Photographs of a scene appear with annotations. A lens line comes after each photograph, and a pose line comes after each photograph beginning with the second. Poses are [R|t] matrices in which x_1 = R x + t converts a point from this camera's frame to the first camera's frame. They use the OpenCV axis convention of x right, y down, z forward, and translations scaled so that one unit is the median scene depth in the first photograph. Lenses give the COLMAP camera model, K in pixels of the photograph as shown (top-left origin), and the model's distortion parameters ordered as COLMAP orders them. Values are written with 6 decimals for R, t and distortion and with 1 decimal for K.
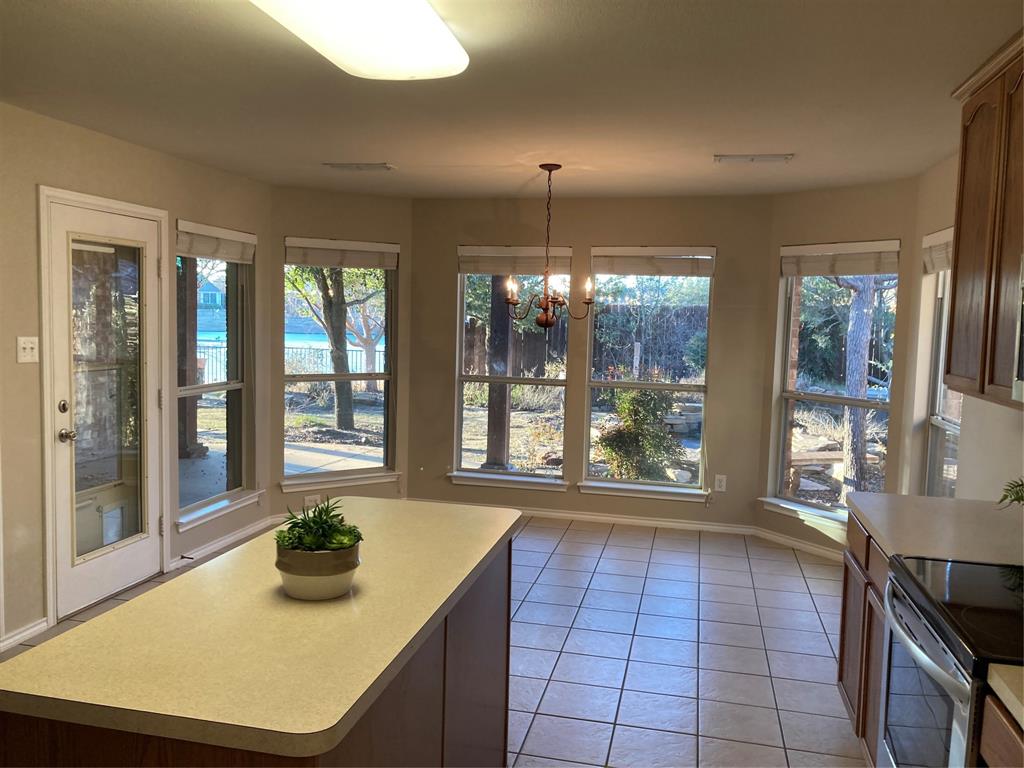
lens RADIAL K [[832.9, 0, 499.1], [0, 832.9, 381.9], [0, 0, 1]] dist [0.042910, -0.055067]
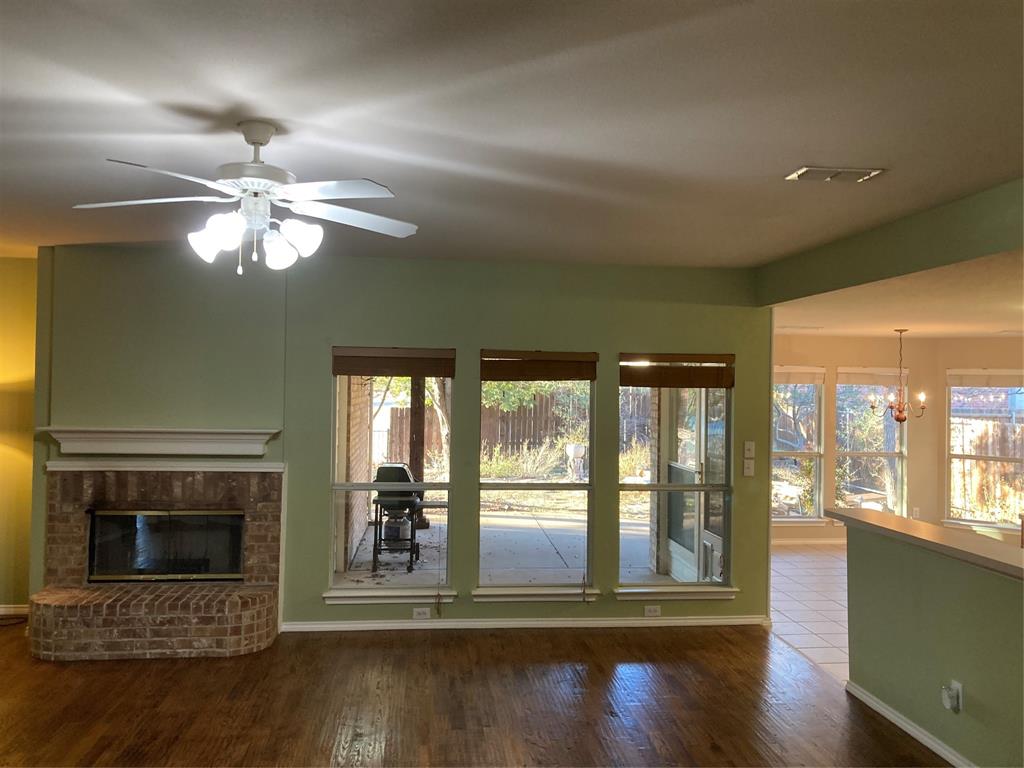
lens RADIAL K [[834.6, 0, 517.0], [0, 834.6, 378.7], [0, 0, 1]] dist [0.036004, -0.053863]
pose [[0.936344, -0.001029, 0.351083, -1.161923], [0.031023, 0.996326, -0.079820, -0.036319], [-0.349711, 0.085630, 0.932936, -0.312590]]
